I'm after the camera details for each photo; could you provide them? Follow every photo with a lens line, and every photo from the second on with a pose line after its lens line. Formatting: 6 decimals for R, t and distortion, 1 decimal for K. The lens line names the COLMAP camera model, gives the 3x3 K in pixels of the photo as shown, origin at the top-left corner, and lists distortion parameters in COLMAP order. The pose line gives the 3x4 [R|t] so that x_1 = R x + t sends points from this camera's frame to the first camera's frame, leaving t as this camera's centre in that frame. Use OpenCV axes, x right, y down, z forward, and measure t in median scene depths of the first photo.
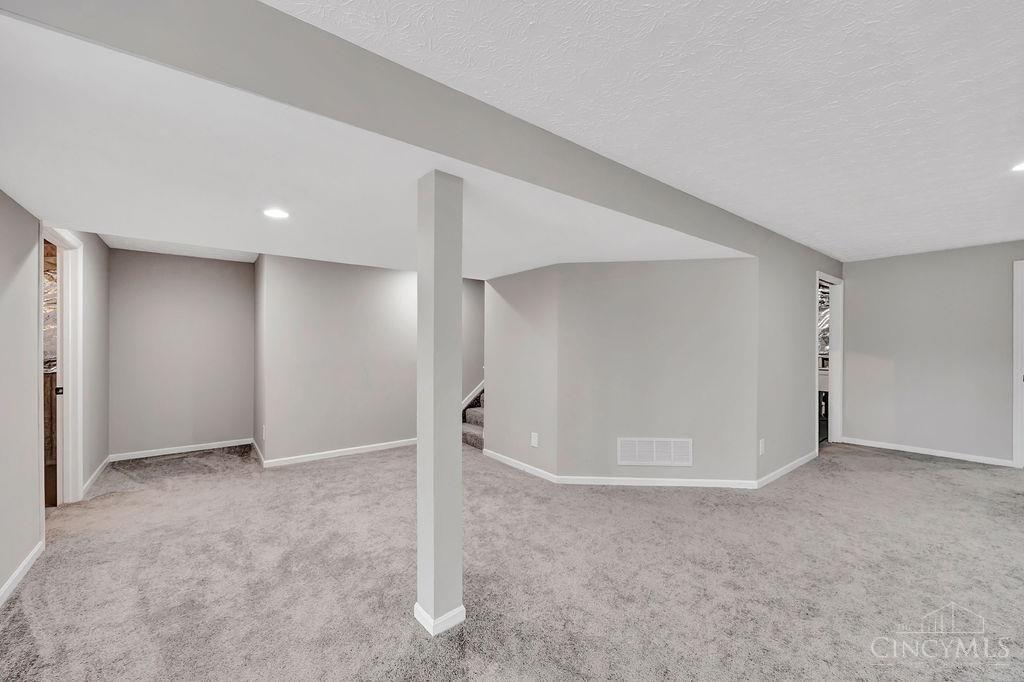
lens RADIAL K [[395.9, 0, 514.6], [0, 395.9, 341.1], [0, 0, 1]] dist [-0.002338, 0.000915]
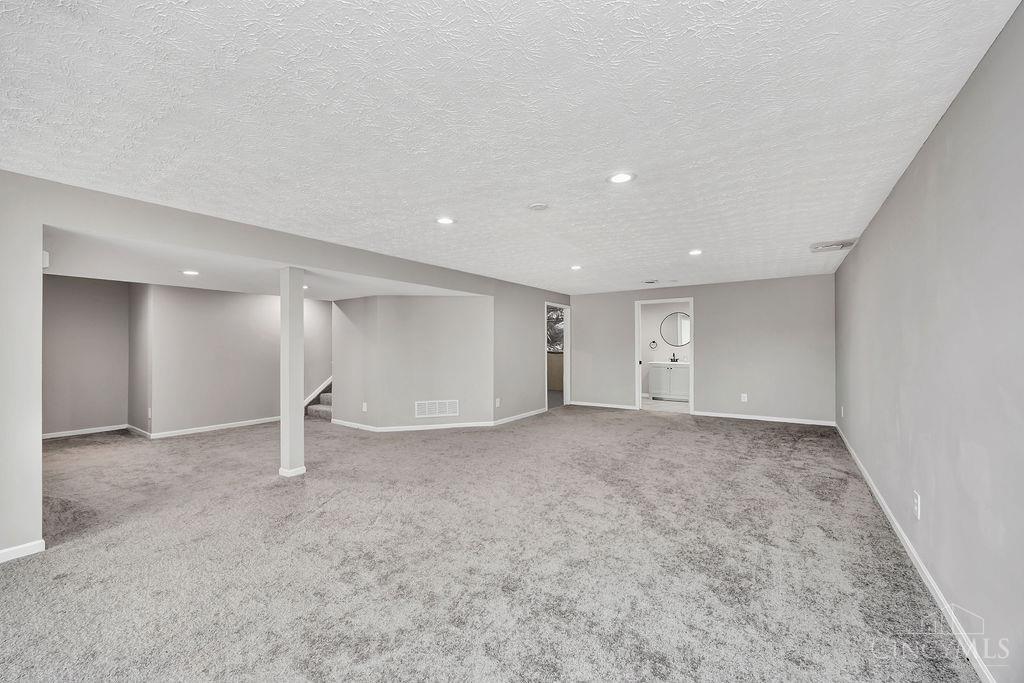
lens RADIAL K [[395.9, 0, 506.1], [0, 395.9, 343.7], [0, 0, 1]] dist [-0.002338, 0.000915]
pose [[0.960207, -0.003911, 0.279261, 0.162472], [0.004682, 0.999987, -0.002093, 0.006758], [-0.279249, 0.003318, 0.960213, -0.691024]]
